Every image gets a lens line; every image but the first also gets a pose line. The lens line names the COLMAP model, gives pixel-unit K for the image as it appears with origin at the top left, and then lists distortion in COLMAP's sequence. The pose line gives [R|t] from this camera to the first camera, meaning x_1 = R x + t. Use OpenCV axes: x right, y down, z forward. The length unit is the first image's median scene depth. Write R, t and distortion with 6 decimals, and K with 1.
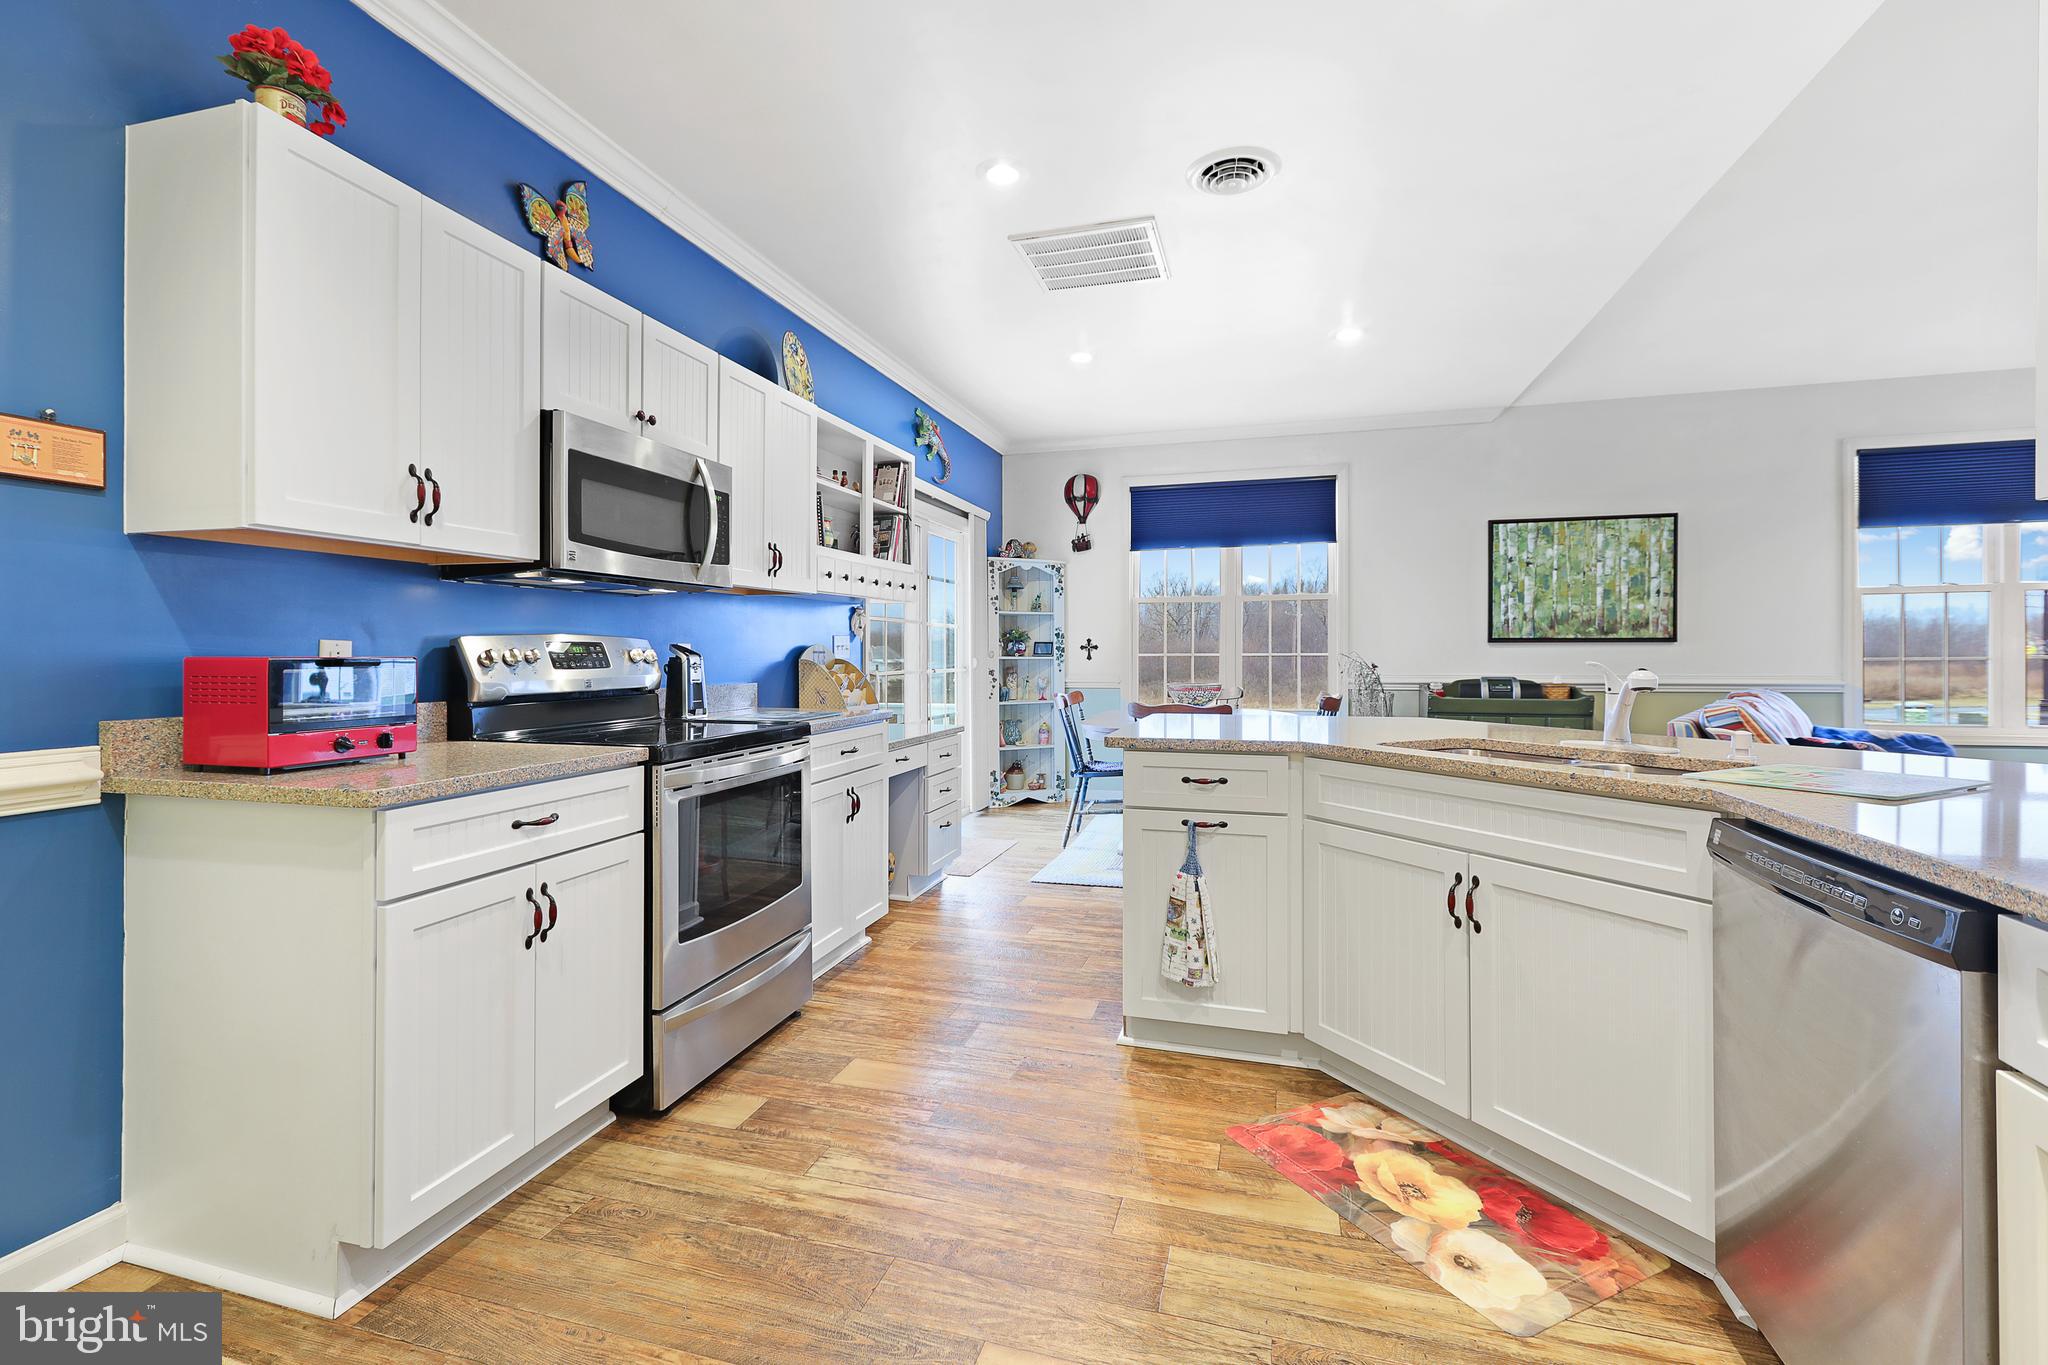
lens RADIAL K [[920.3, 0, 1003.8], [0, 920.3, 656.4], [0, 0, 1]] dist [0.006544, 0.000985]
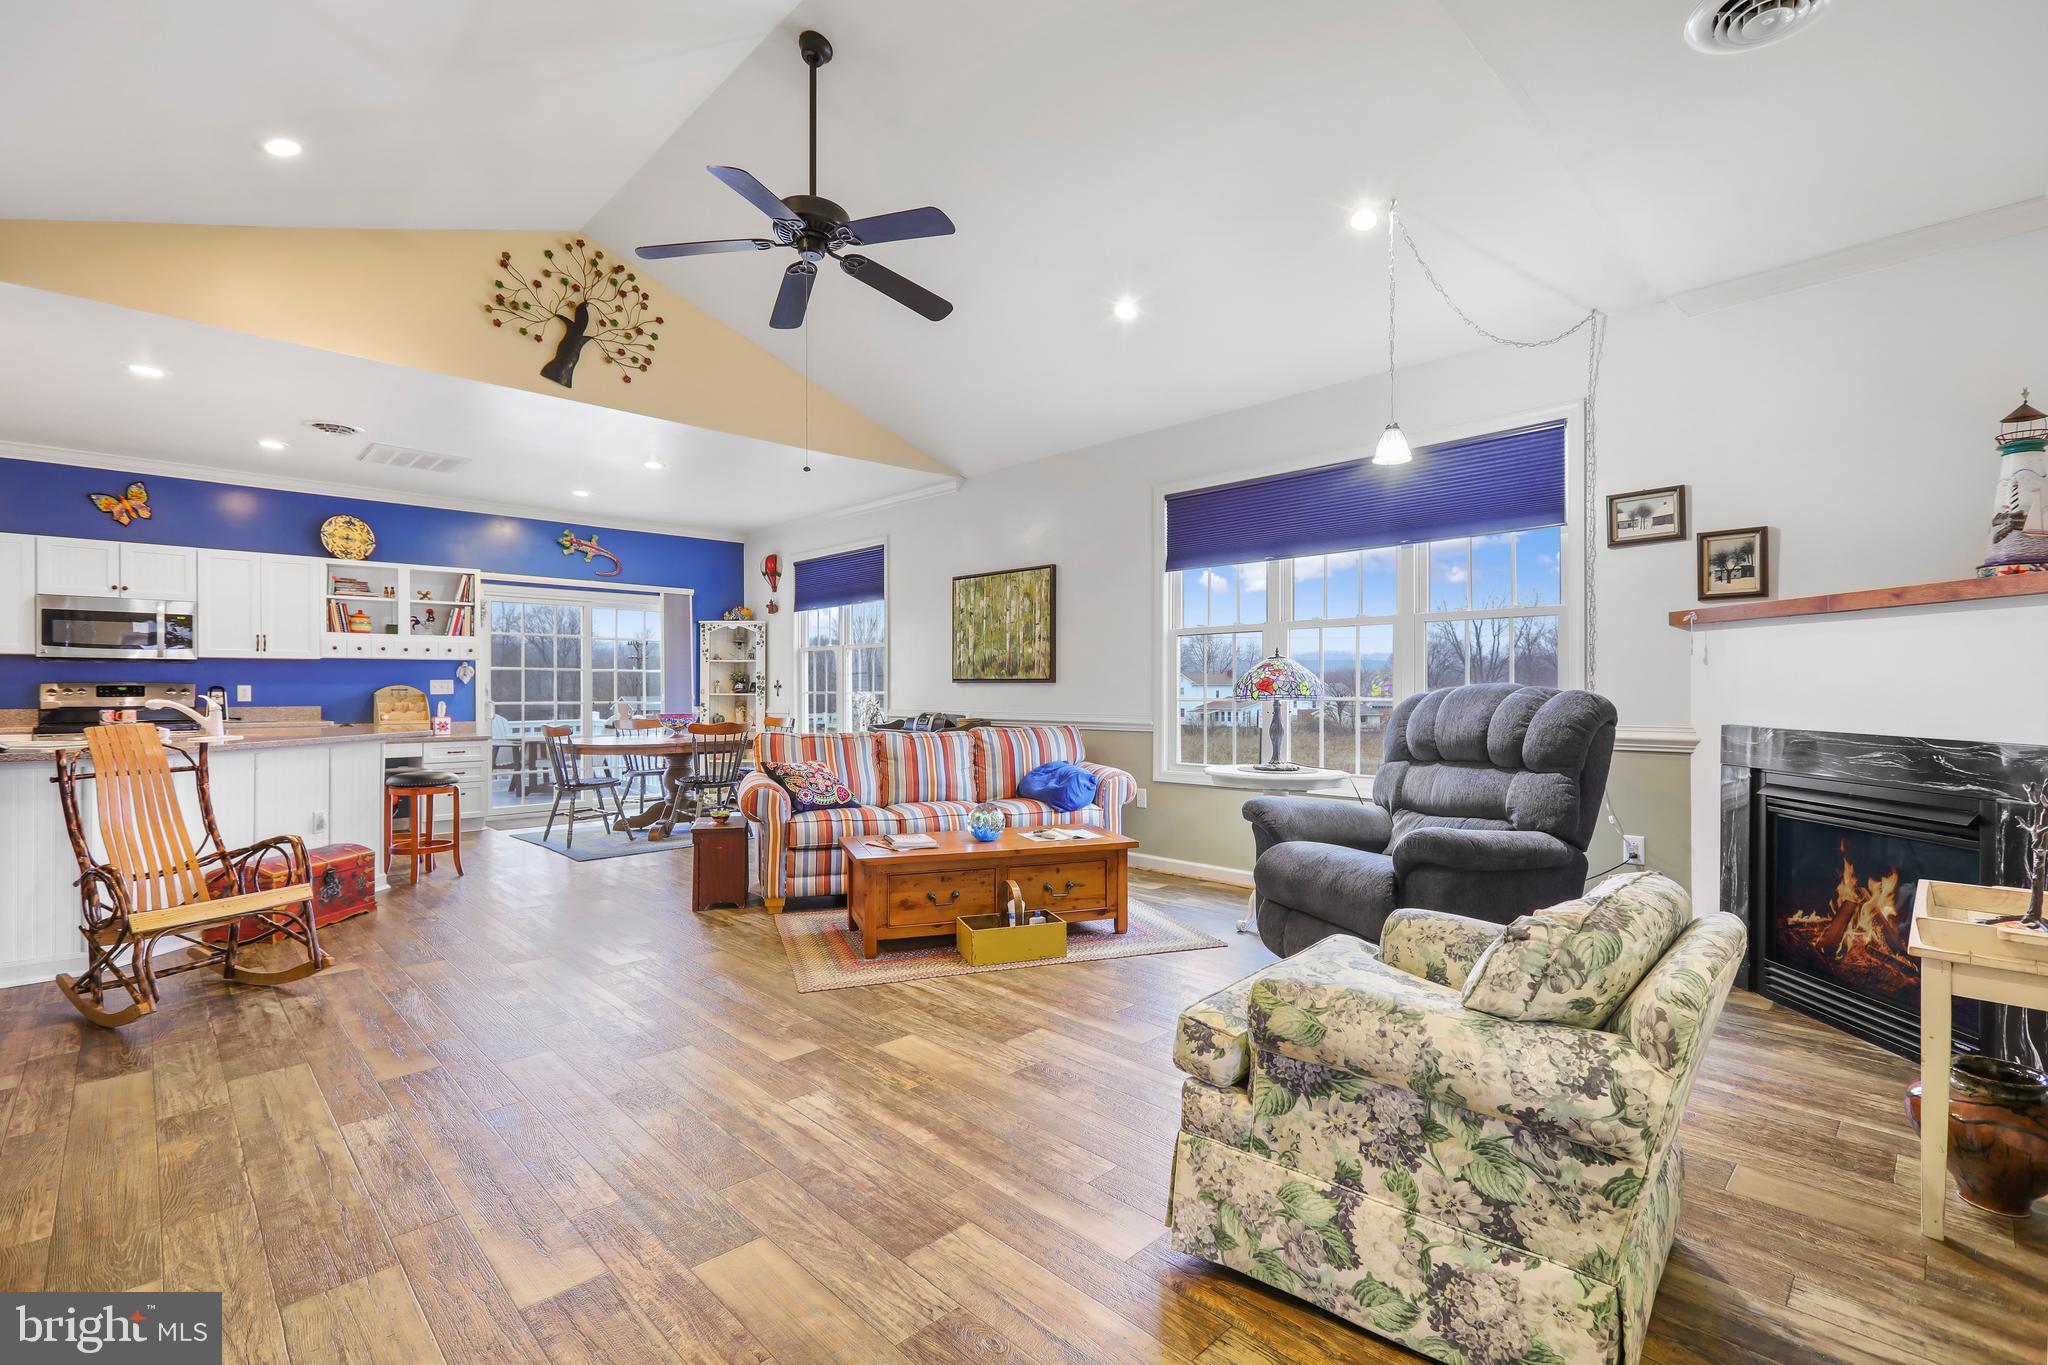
lens RADIAL K [[920.3, 0, 1021.1], [0, 920.3, 680.2], [0, 0, 1]] dist [0.006544, 0.000985]
pose [[0.871716, -0.001490, -0.490008, 1.177816], [-0.006665, 0.999867, -0.014898, -0.001742], [0.489965, 0.016253, 0.871590, 0.035266]]
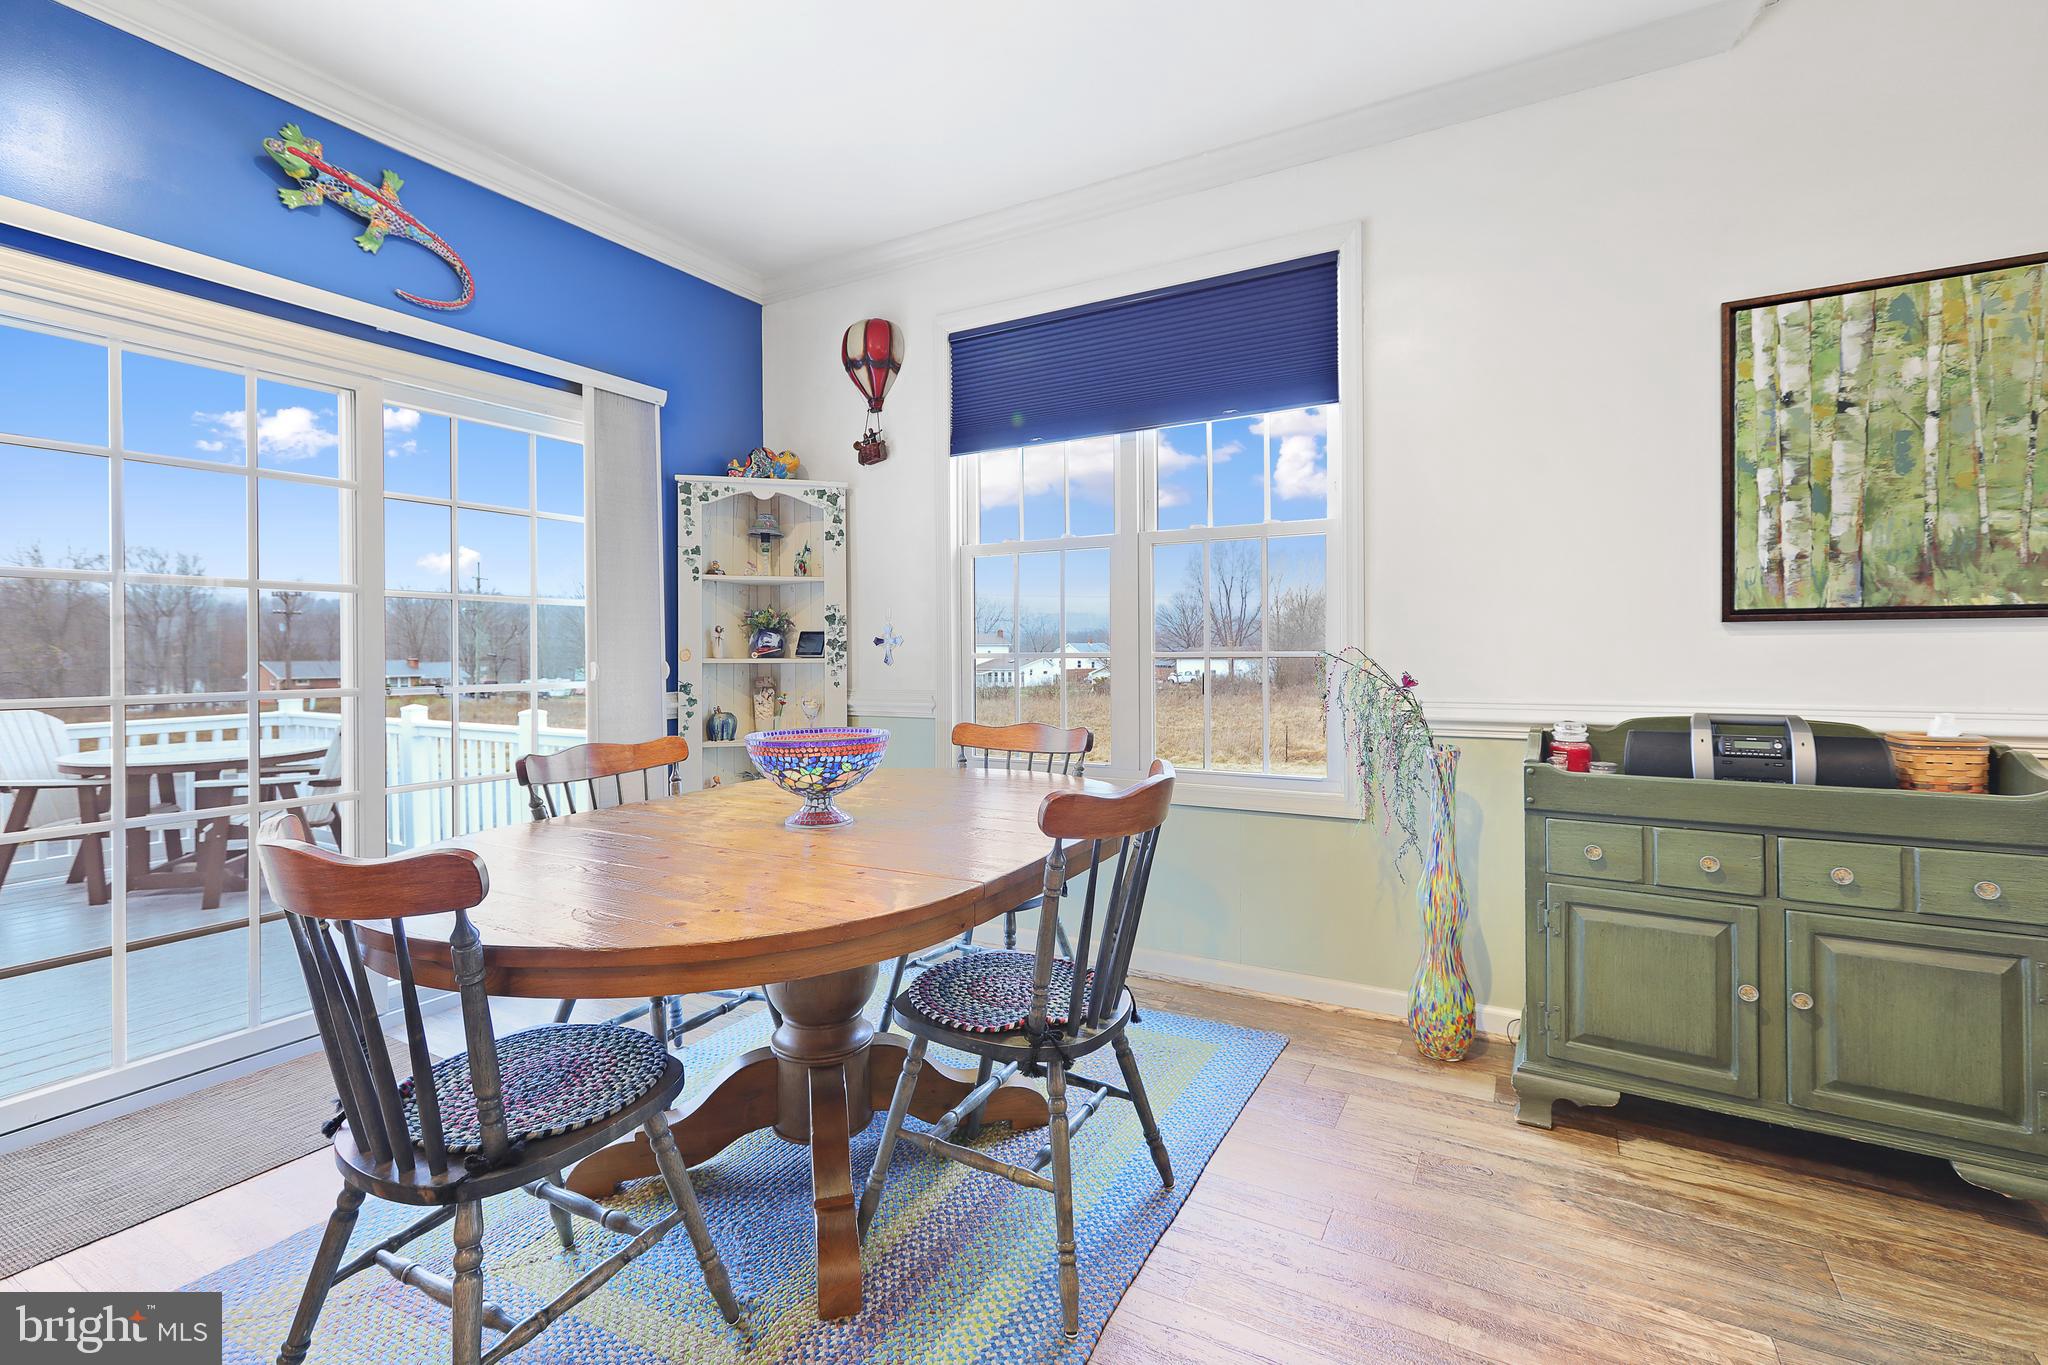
lens RADIAL K [[920.3, 0, 1021.1], [0, 920.3, 650.0], [0, 0, 1]] dist [0.006544, 0.000985]
pose [[0.974489, -0.002453, -0.224424, 0.329451], [0.000873, 0.999974, -0.007135, -0.000686], [0.224436, 0.006757, 0.974465, 0.563426]]
